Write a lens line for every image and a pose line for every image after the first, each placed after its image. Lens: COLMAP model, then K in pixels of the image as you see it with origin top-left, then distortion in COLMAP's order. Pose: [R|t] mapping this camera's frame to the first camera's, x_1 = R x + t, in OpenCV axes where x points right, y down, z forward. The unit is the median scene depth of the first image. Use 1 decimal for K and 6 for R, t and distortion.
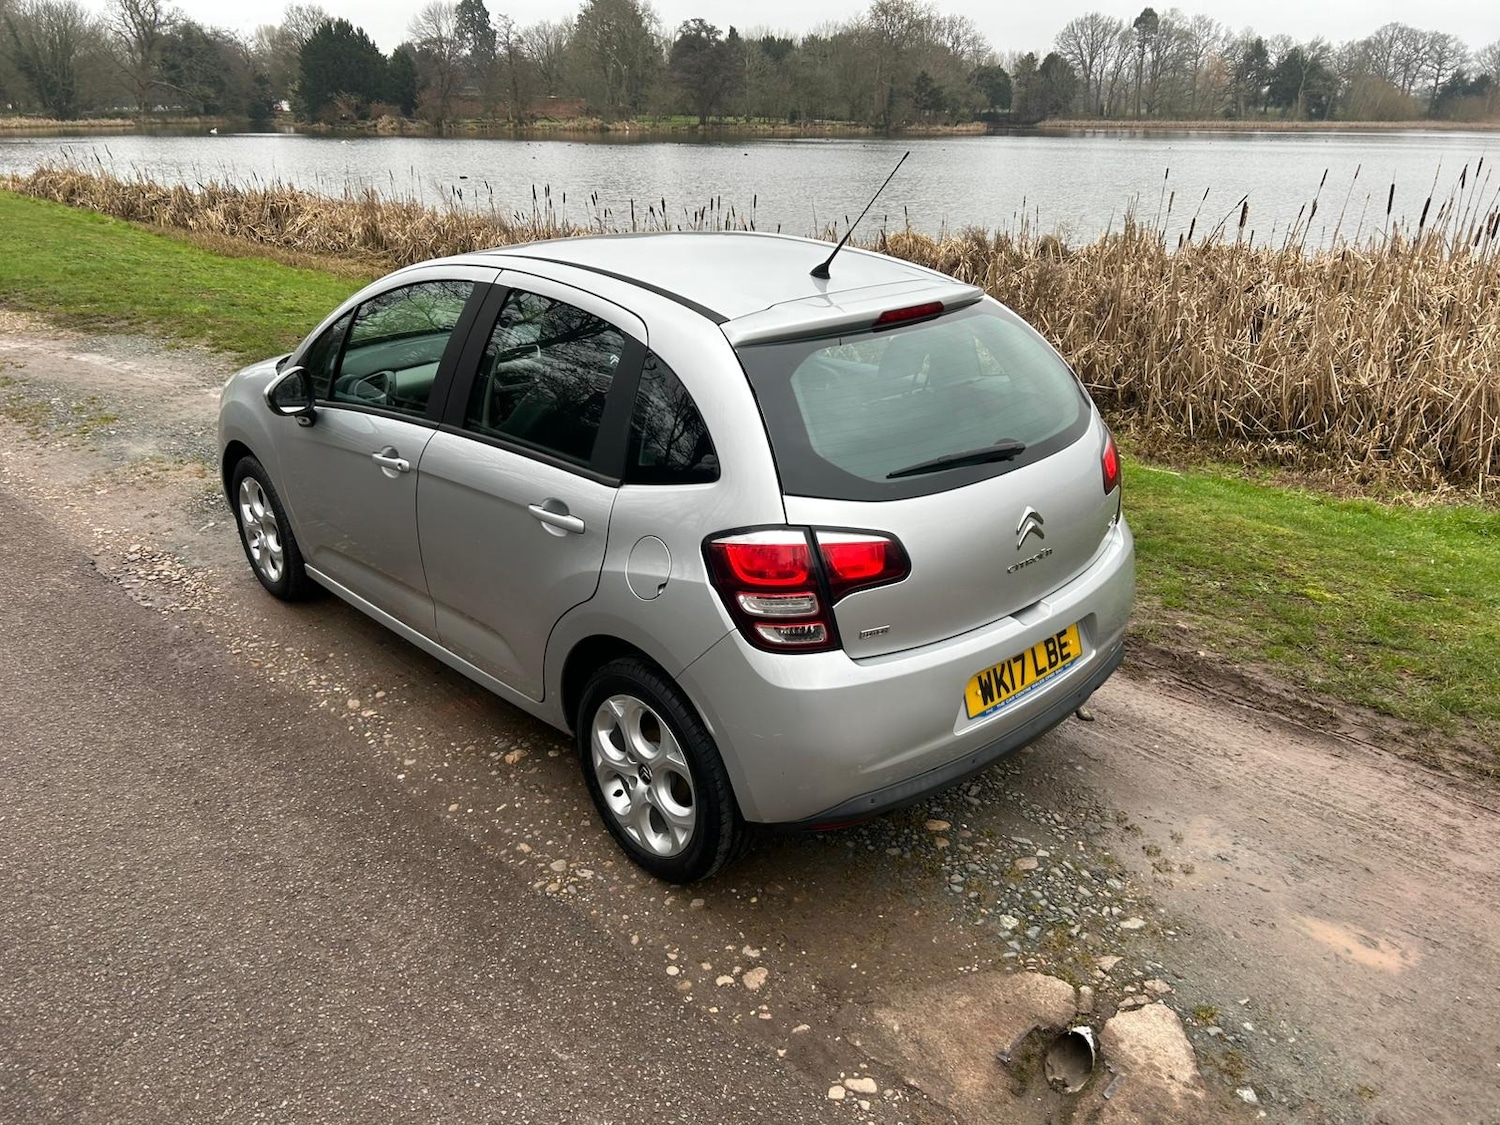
lens RADIAL K [[1117.8, 0, 742.5], [0, 1117.8, 553.0], [0, 0, 1]] dist [0.056743, -0.060506]
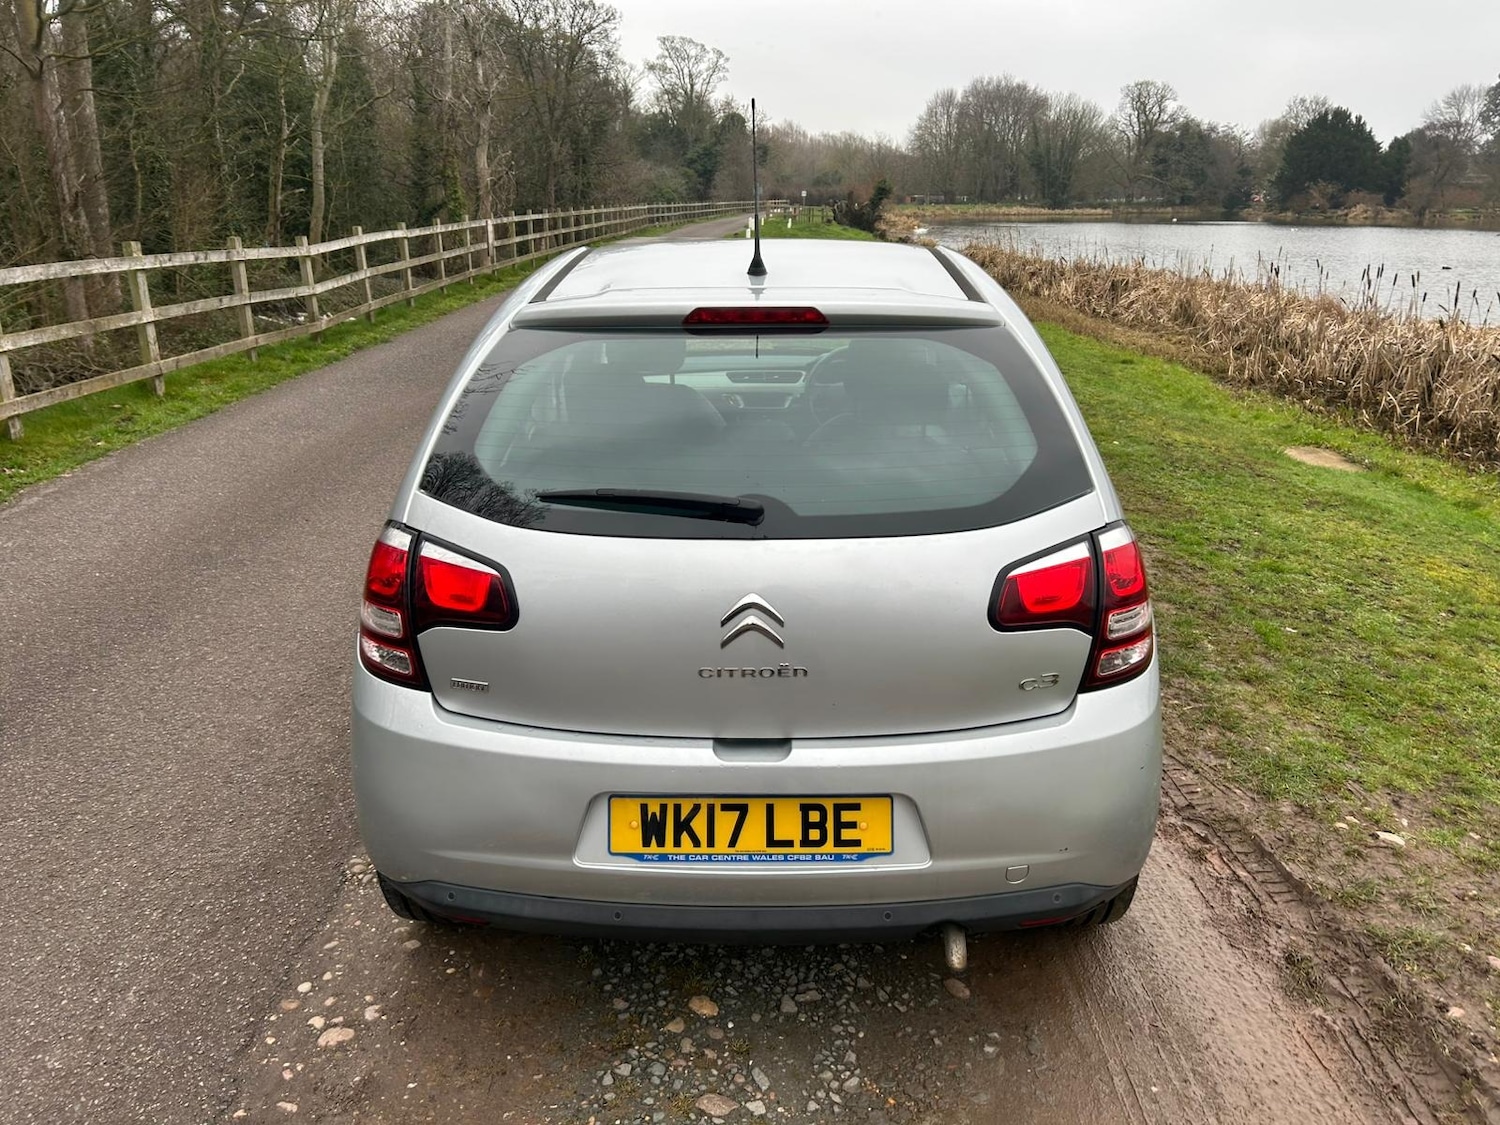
lens RADIAL K [[1117.8, 0, 766.9], [0, 1117.8, 567.1], [0, 0, 1]] dist [0.056743, -0.060506]
pose [[0.722933, 0.216162, -0.656233, 0.664297], [-0.255506, 0.966108, 0.036759, -0.079304], [0.641939, 0.141097, 0.753662, 0.450265]]
